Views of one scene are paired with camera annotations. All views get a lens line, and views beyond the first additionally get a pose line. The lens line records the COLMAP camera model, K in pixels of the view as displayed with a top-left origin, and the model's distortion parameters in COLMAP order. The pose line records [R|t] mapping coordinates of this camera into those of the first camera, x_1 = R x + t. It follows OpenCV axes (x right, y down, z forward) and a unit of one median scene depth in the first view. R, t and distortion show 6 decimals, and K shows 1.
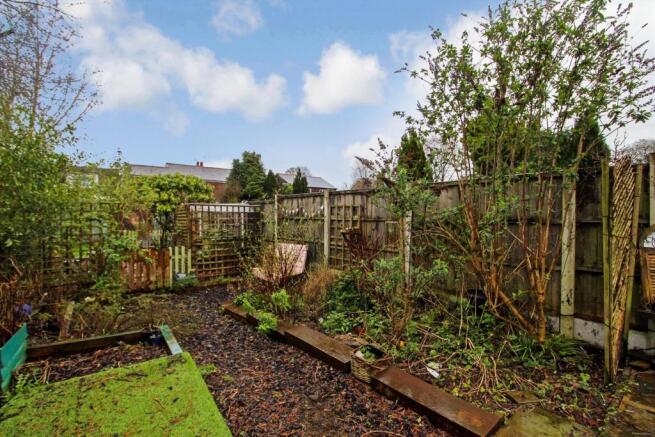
lens RADIAL K [[304.9, 0, 329.9], [0, 304.9, 219.0], [0, 0, 1]] dist [-0.003849, -0.000958]
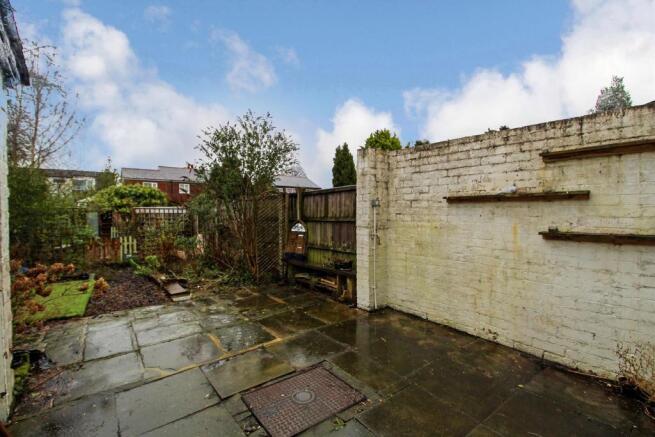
lens RADIAL K [[304.9, 0, 326.1], [0, 304.9, 218.3], [0, 0, 1]] dist [-0.003849, -0.000958]
pose [[0.999744, -0.003374, -0.022365, 0.486955], [0.003532, 0.999969, 0.007020, -0.006243], [0.022341, -0.007097, 0.999725, -0.448809]]
